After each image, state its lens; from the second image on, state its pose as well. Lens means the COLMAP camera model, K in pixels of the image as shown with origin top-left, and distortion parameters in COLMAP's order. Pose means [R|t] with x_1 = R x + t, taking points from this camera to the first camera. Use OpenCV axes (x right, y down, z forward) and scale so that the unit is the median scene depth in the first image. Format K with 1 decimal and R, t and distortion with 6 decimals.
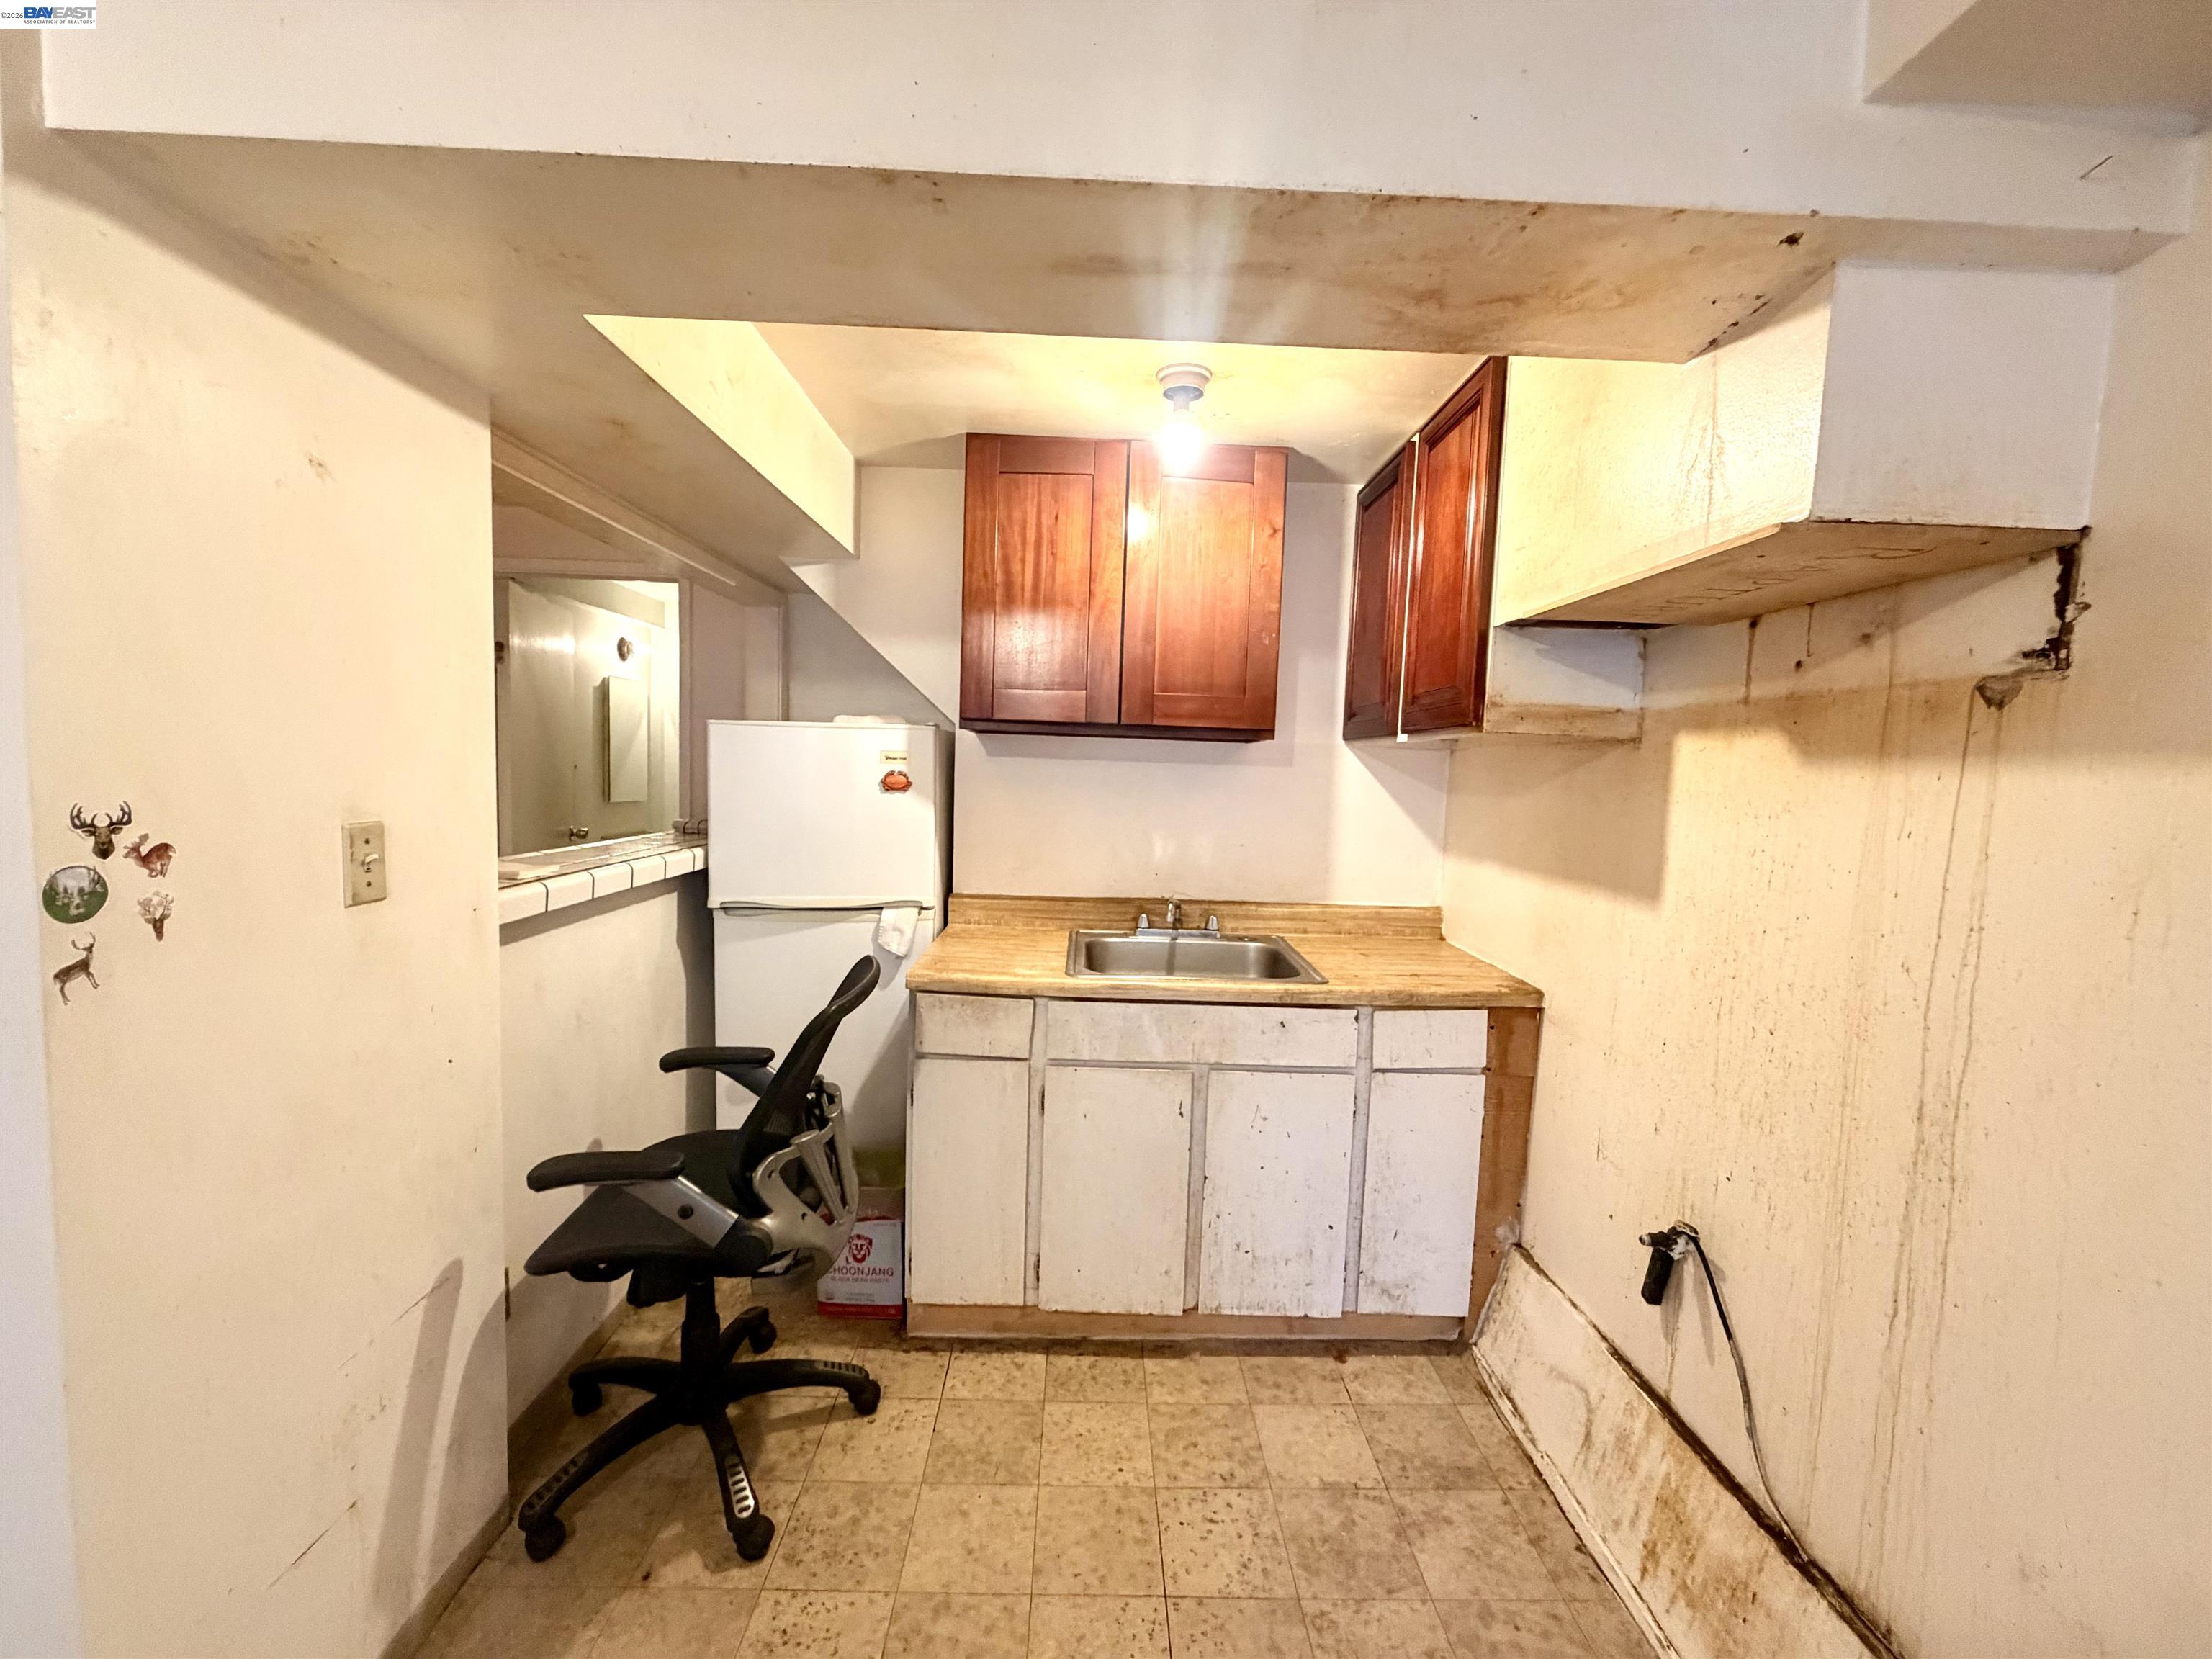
lens RADIAL K [[892.2, 0, 1106.0], [0, 892.2, 829.5], [0, 0, 1]] dist [-0.011438, -0.000083]
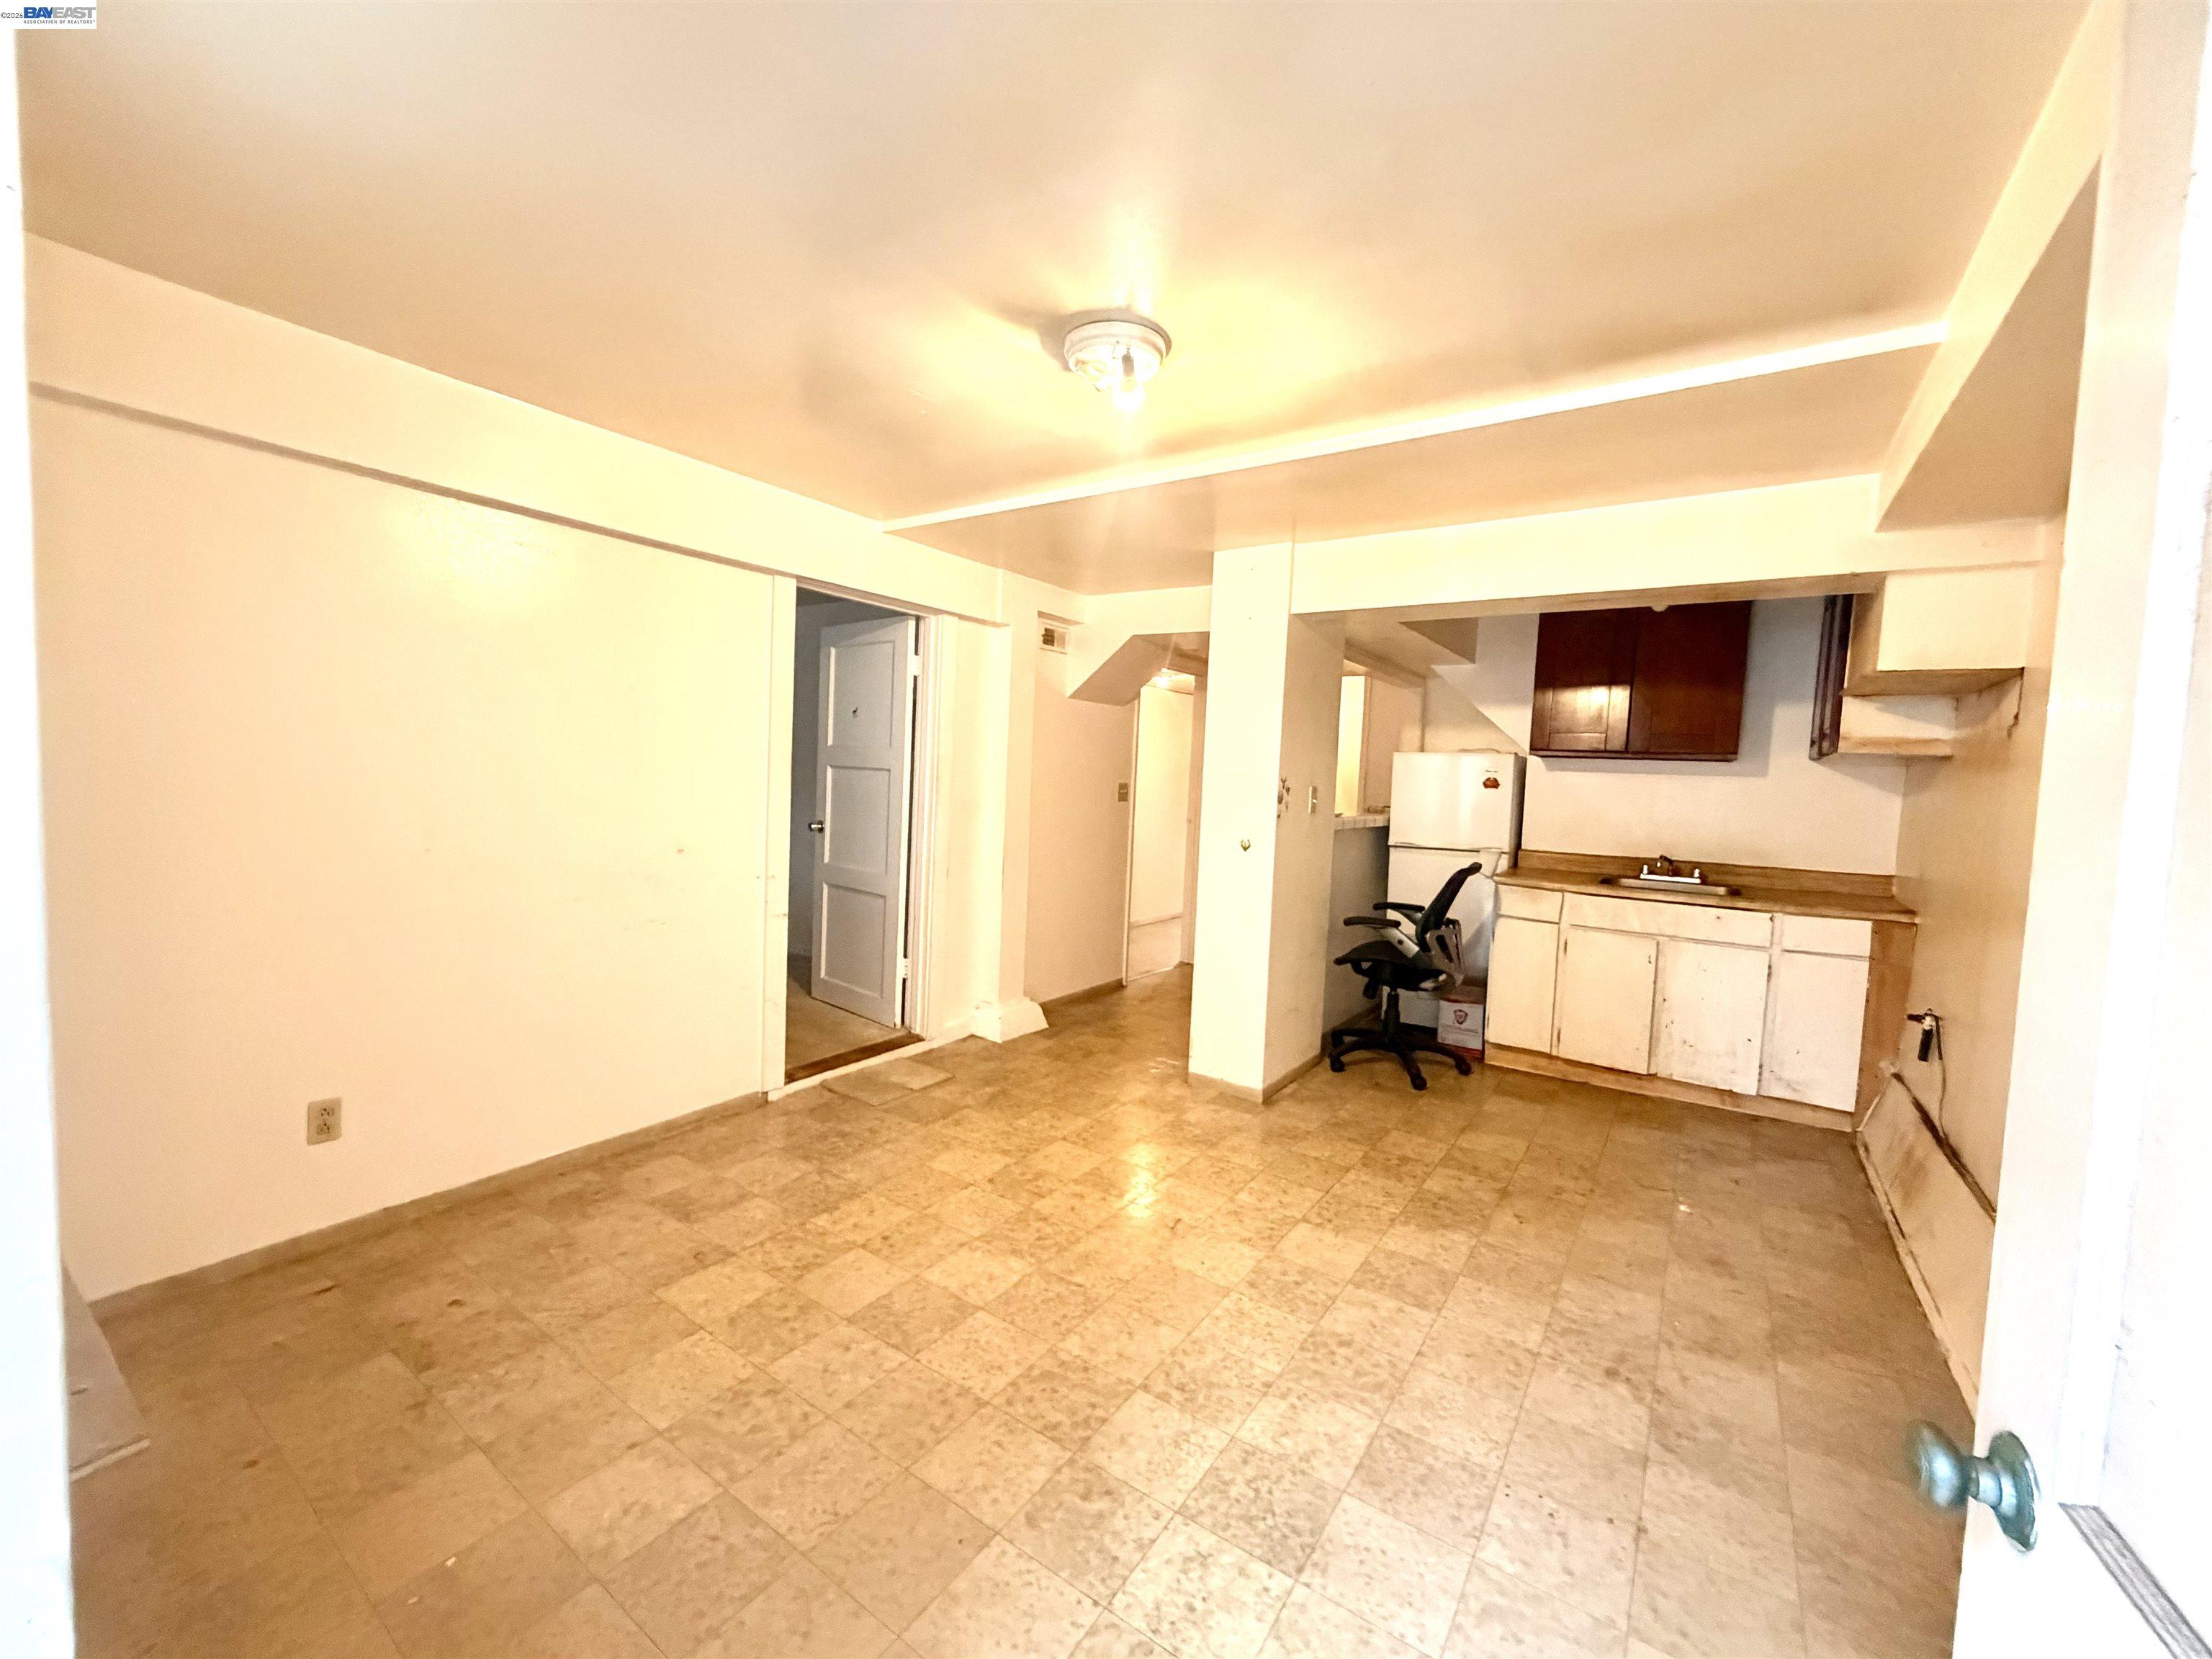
lens RADIAL K [[895.9, 0, 1106.0], [0, 895.9, 829.5], [0, 0, 1]] dist [0.009951, -0.000016]
pose [[0.819008, 0.036684, -0.572608, 0.217015], [-0.056249, 0.998280, -0.016499, 0.138478], [0.571018, 0.045722, 0.819664, -1.167769]]
